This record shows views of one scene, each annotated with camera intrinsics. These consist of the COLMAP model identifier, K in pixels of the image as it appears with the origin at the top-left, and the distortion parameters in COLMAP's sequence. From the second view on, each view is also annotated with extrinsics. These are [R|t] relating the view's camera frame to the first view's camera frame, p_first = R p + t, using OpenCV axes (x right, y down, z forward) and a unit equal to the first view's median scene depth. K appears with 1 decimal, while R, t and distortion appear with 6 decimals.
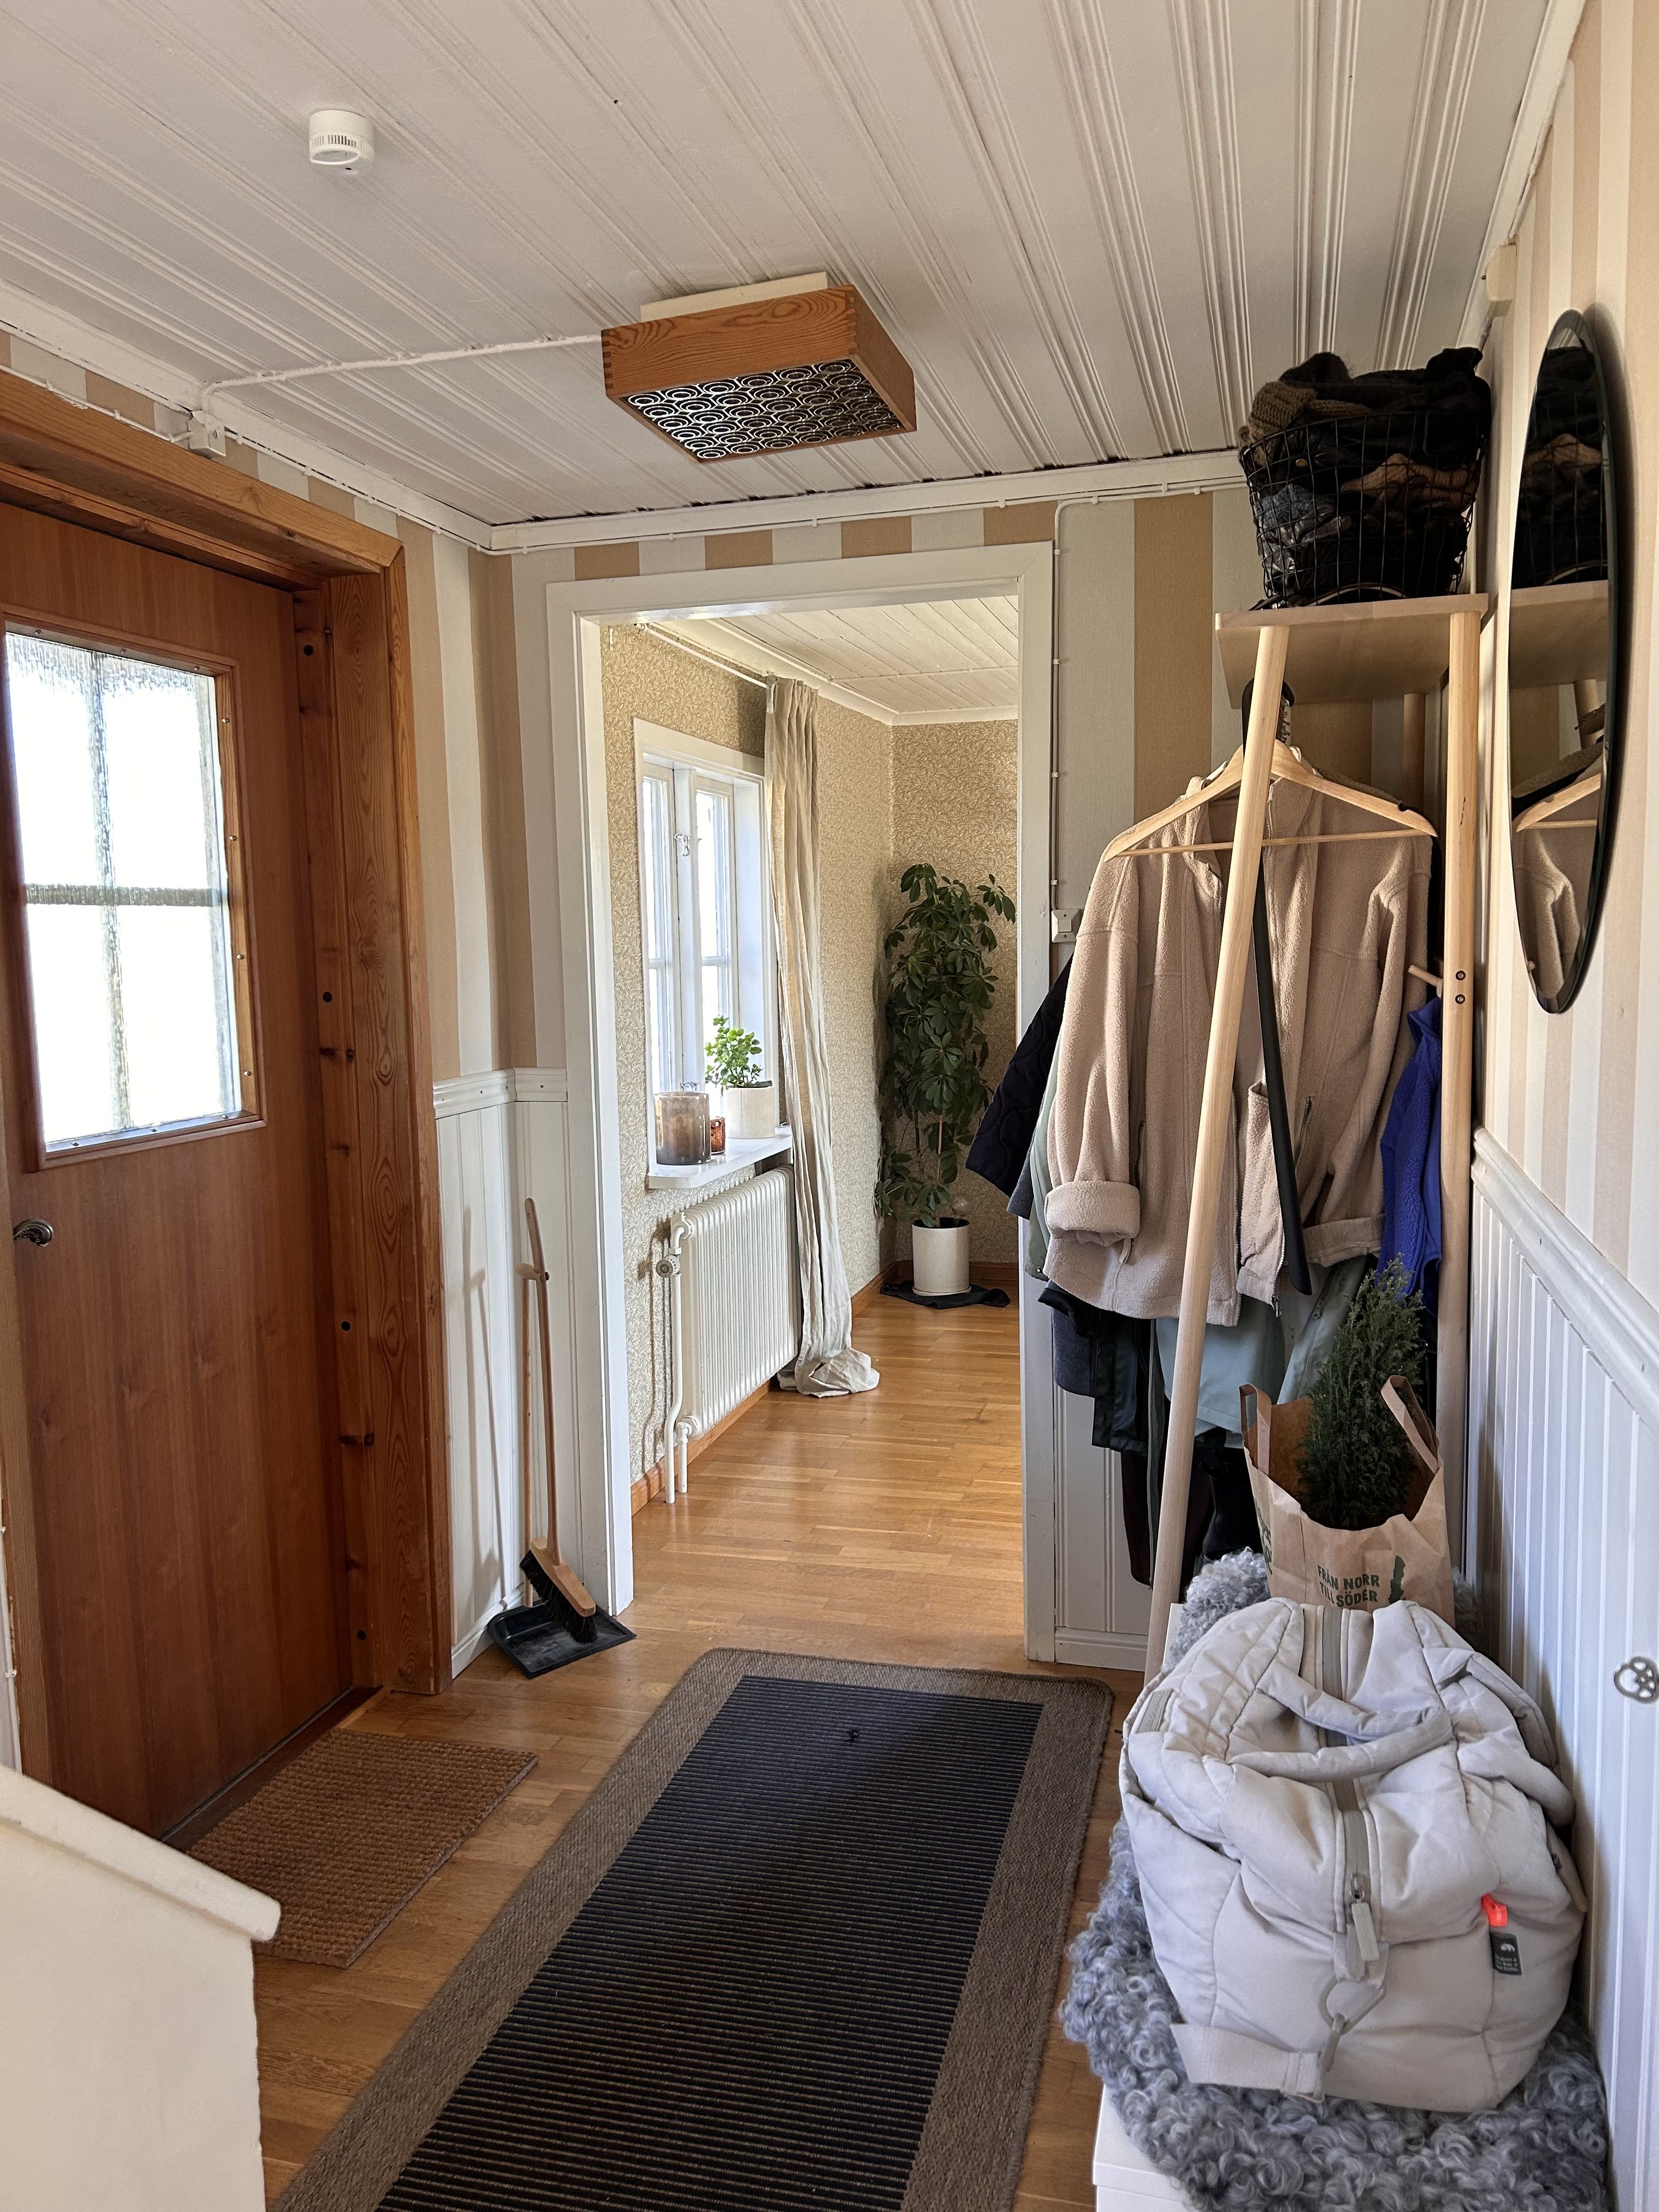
lens RADIAL K [[1638.0, 0, 827.1], [0, 1638.0, 1098.3], [0, 0, 1]] dist [0.088005, -0.096802]
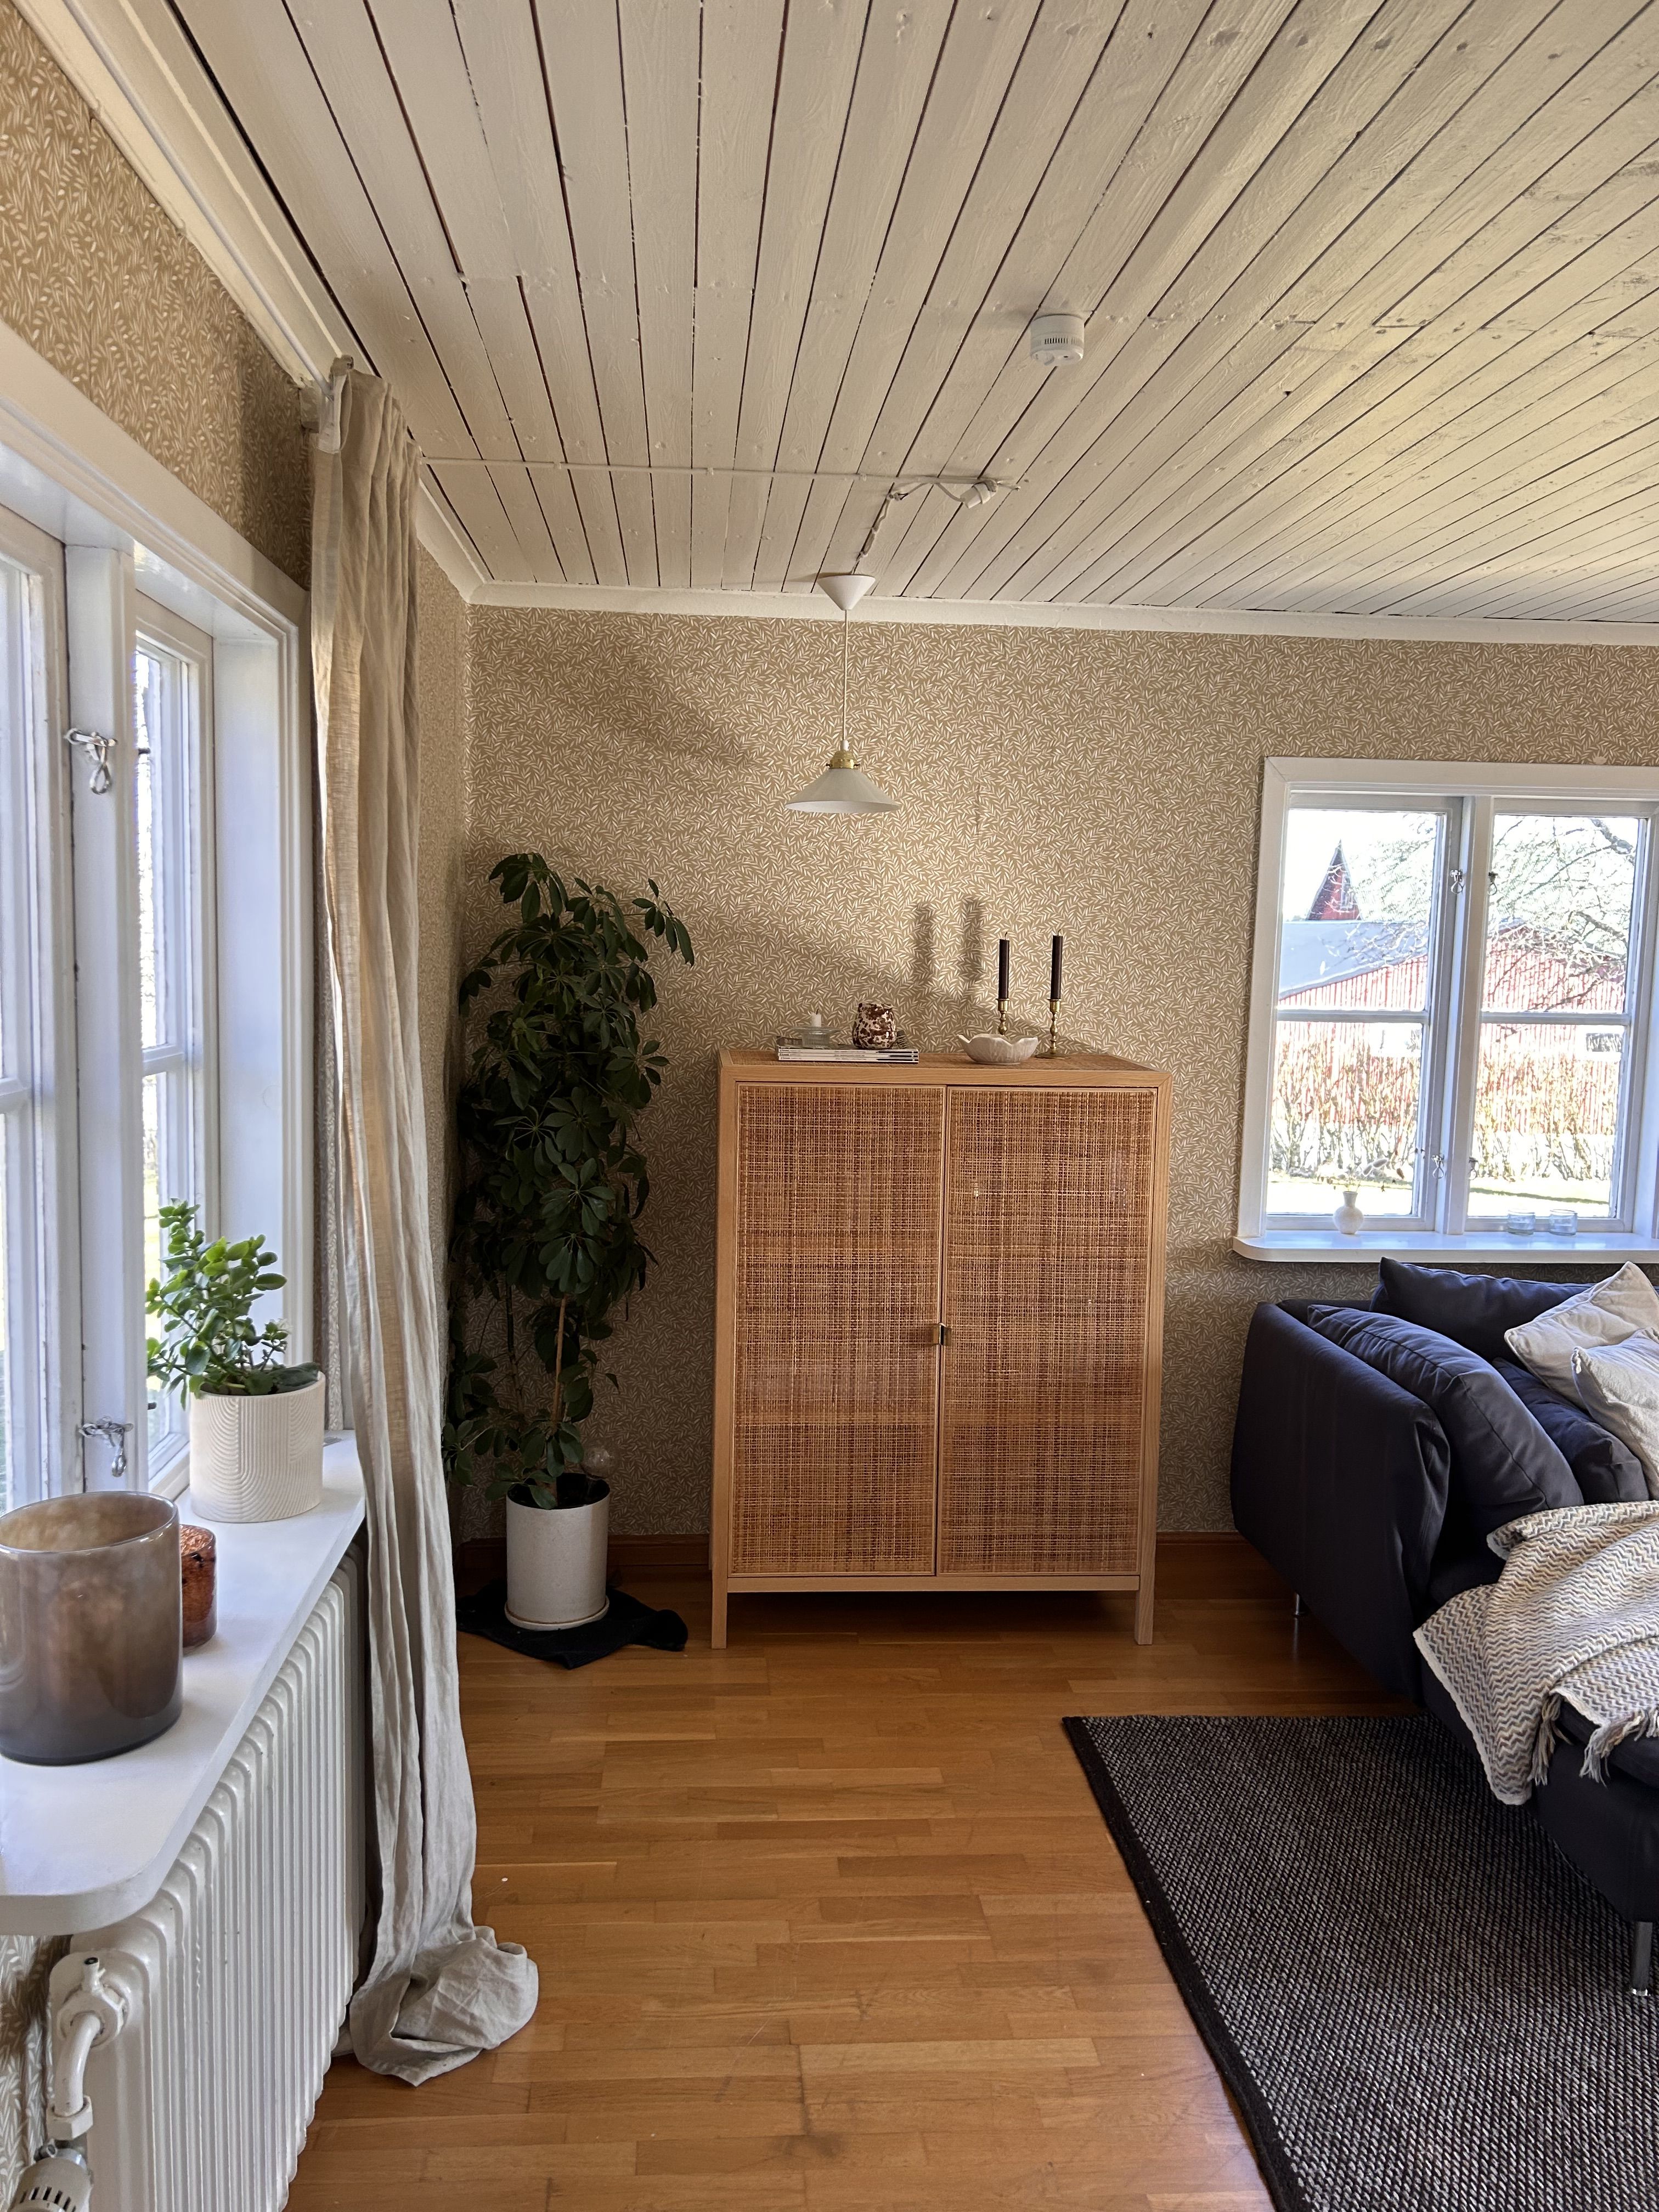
lens RADIAL K [[1638.0, 0, 827.1], [0, 1638.0, 1098.3], [0, 0, 1]] dist [0.088005, -0.096802]
pose [[0.934522, 0.006532, 0.355845, -0.048852], [-0.007114, 0.999975, 0.000326, -0.061046], [-0.355834, -0.002836, 0.934545, 0.446579]]
